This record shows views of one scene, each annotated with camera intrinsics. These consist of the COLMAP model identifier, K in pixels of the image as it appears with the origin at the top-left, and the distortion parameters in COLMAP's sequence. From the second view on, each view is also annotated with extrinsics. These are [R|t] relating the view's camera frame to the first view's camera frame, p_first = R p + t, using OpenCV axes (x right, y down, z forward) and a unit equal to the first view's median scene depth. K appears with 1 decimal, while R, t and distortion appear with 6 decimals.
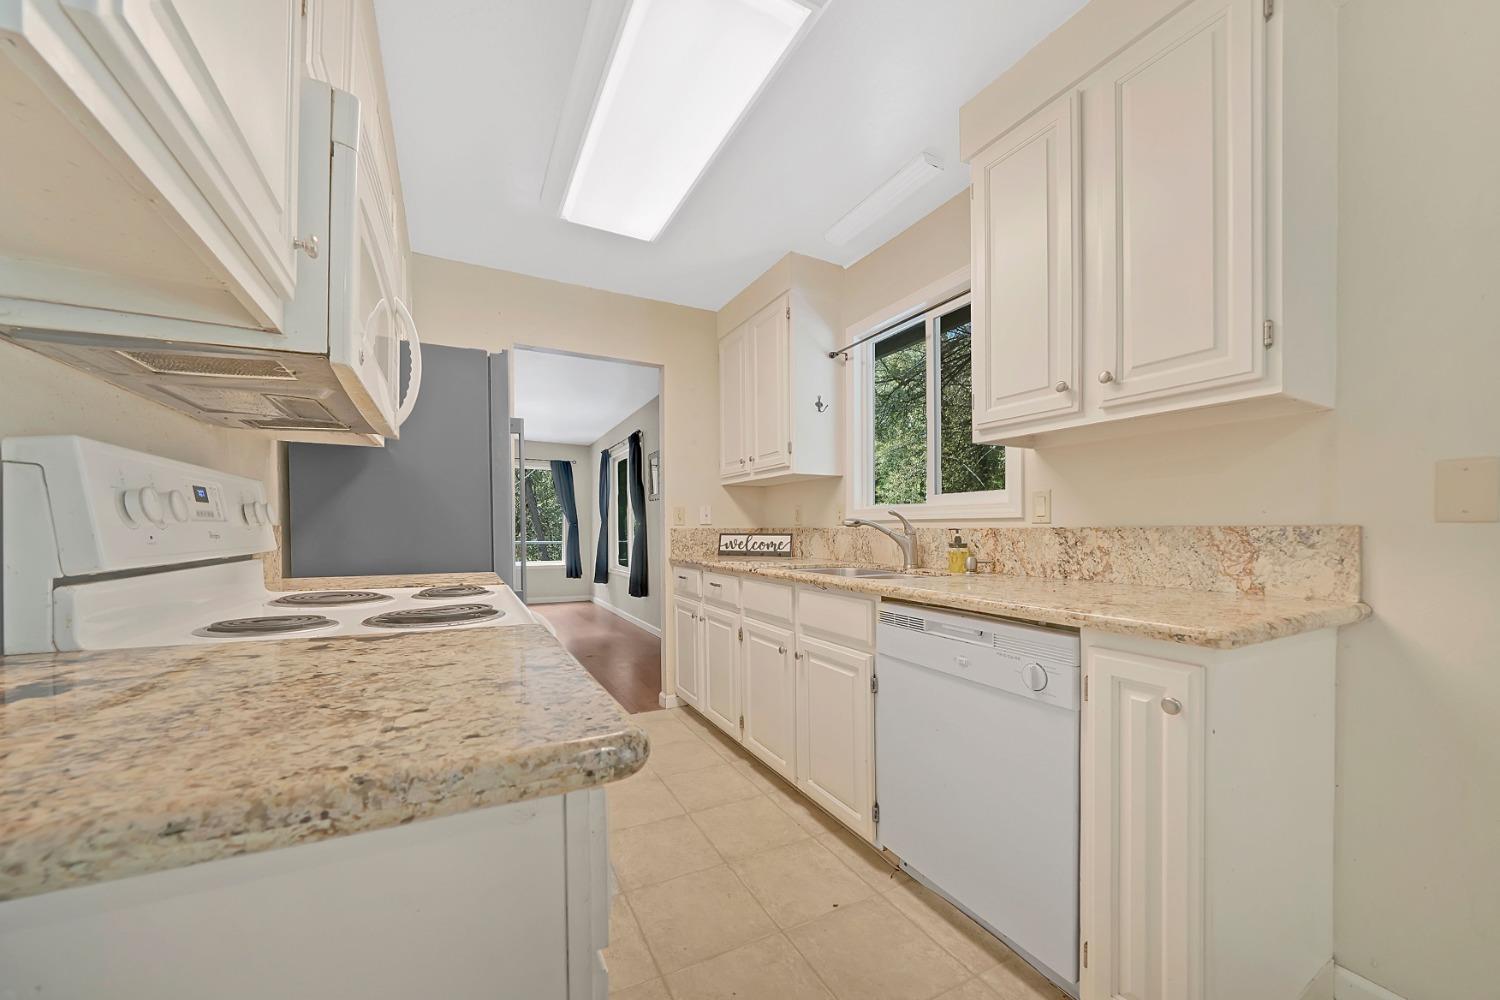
lens RADIAL K [[547.2, 0, 749.6], [0, 547.2, 547.1], [0, 0, 1]] dist [-0.000356, -0.000070]
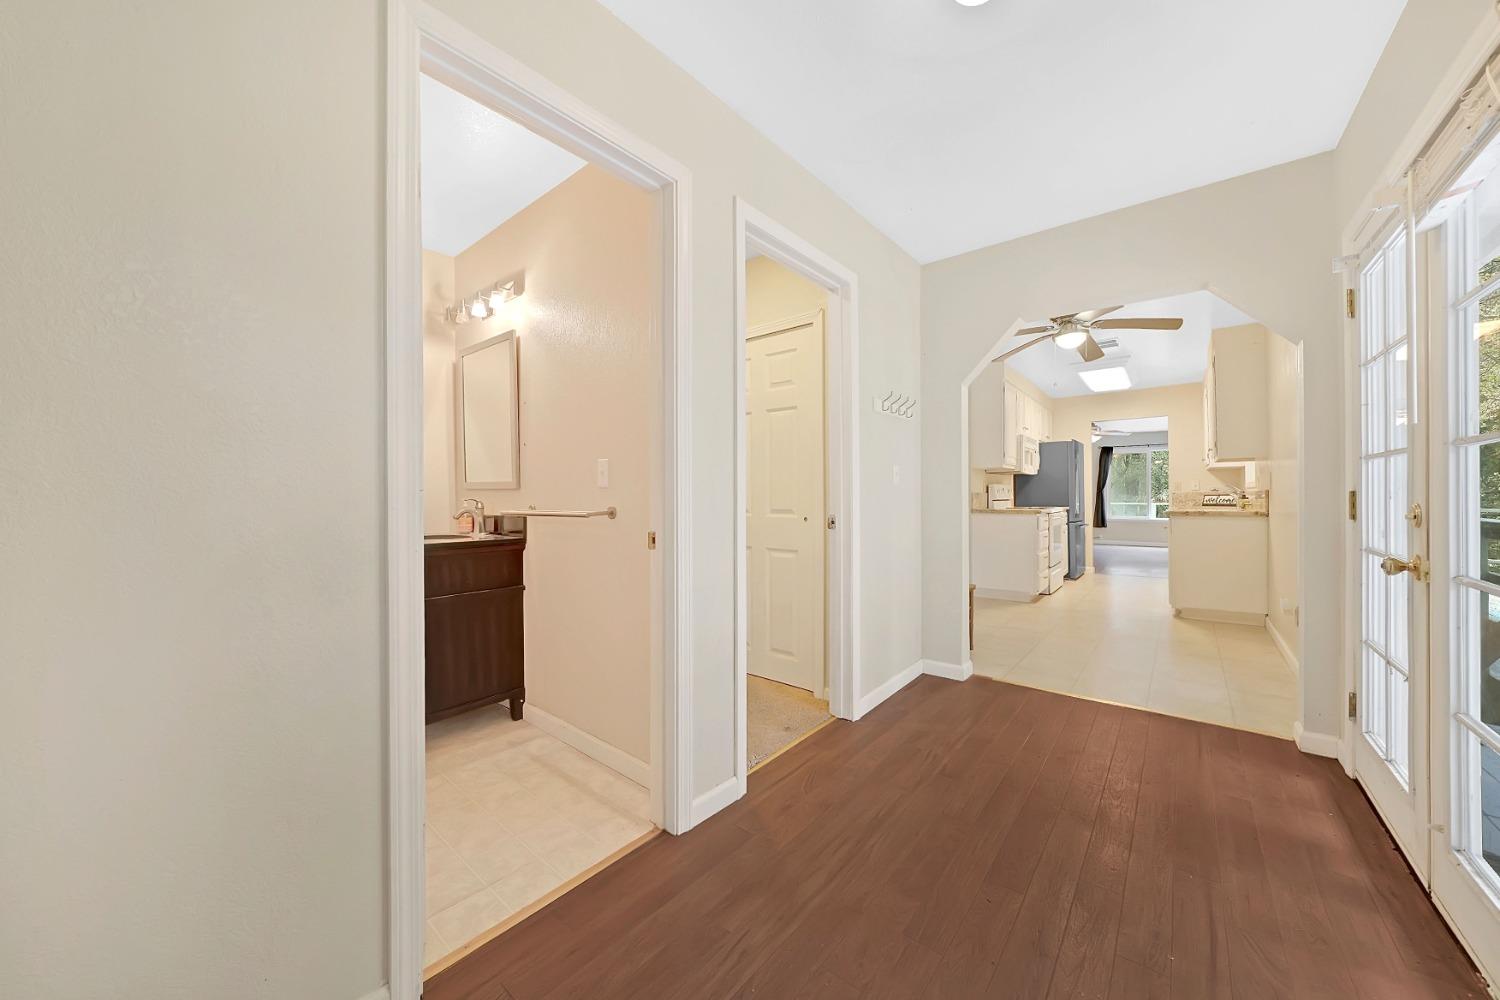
lens RADIAL K [[533.5, 0, 747.9], [0, 533.5, 498.1], [0, 0, 1]] dist [-0.001398, -0.000175]
pose [[0.394972, -0.006495, -0.918670, 1.102812], [-0.018972, 0.999704, -0.015224, 0.049257], [0.918497, 0.023442, 0.394731, -1.307070]]
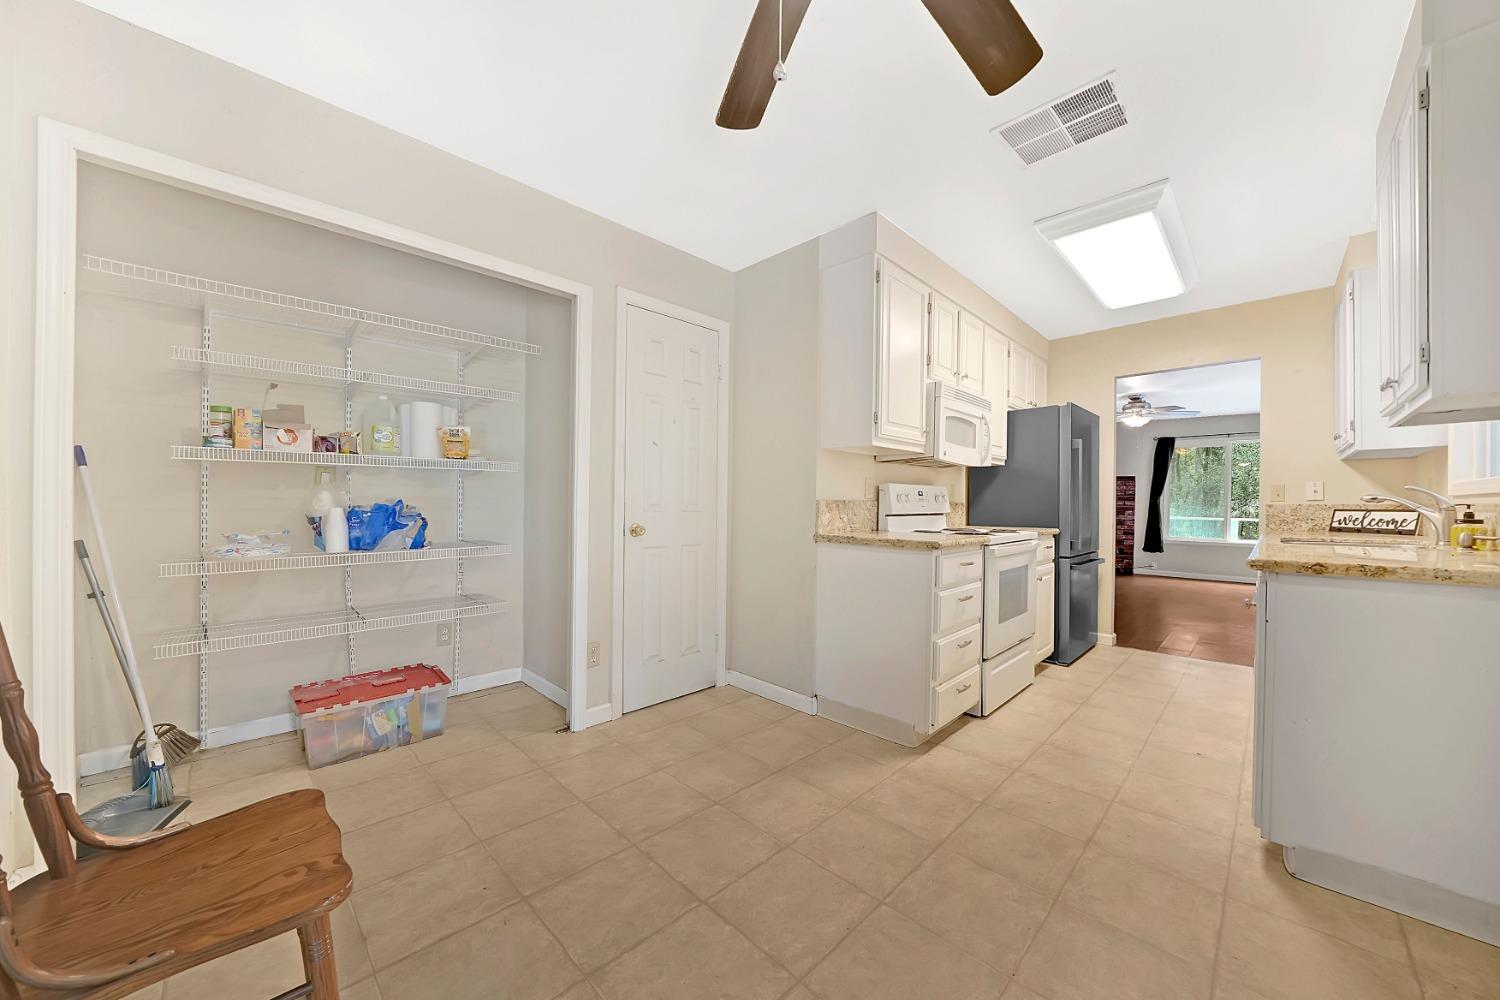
lens RADIAL K [[536.4, 0, 747.6], [0, 536.4, 509.8], [0, 0, 1]] dist [-0.009761, -0.000115]
pose [[0.304196, 0.008876, -0.952568, 0.562009], [-0.033174, 0.999449, -0.001281, 0.012582], [0.952032, 0.031990, 0.304323, -0.312918]]
